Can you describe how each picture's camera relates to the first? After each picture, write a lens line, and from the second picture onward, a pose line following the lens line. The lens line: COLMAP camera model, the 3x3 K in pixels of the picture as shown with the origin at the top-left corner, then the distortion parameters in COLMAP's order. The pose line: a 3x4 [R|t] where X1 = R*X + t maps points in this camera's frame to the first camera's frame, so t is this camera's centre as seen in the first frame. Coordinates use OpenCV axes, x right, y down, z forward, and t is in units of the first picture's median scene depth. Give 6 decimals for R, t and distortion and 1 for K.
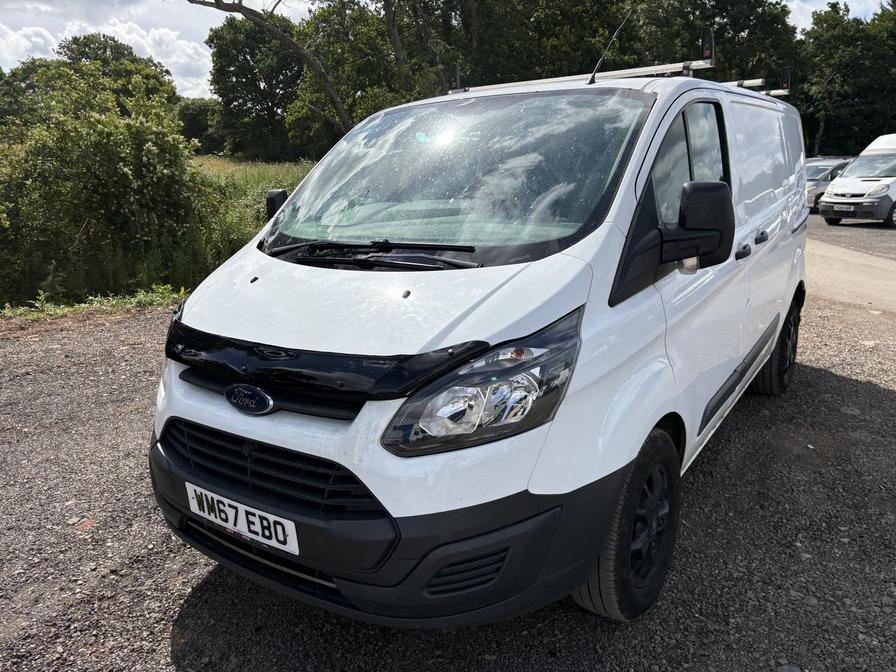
lens RADIAL K [[665.3, 0, 448.0], [0, 665.3, 336.0], [0, 0, 1]] dist [0.082742, -0.093519]
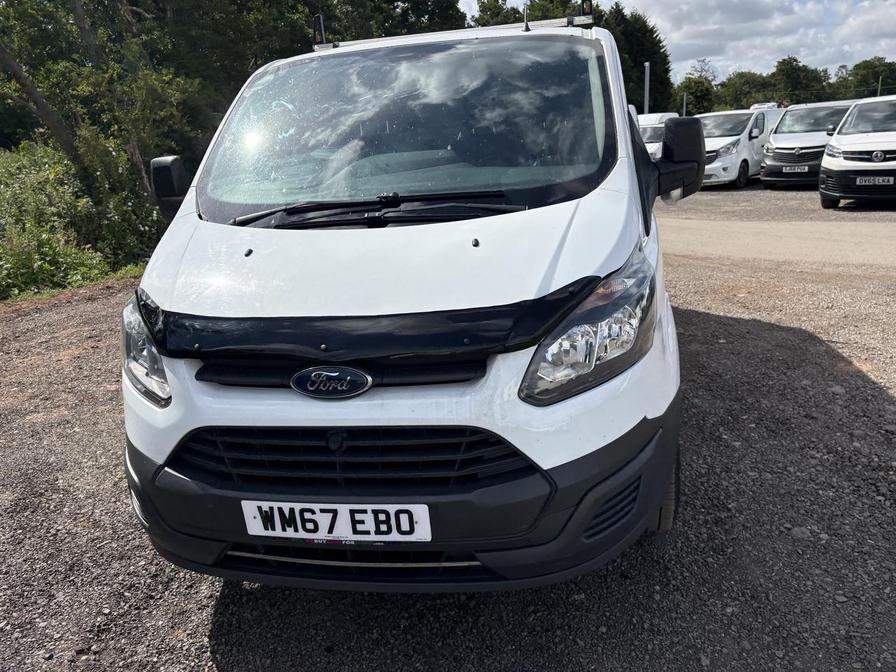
lens RADIAL K [[665.3, 0, 448.0], [0, 665.3, 336.0], [0, 0, 1]] dist [0.082742, -0.093519]
pose [[0.908981, -0.149094, 0.389261, -0.469804], [0.140332, 0.988789, 0.051029, 0.012725], [-0.392505, 0.008242, 0.919713, 0.155113]]
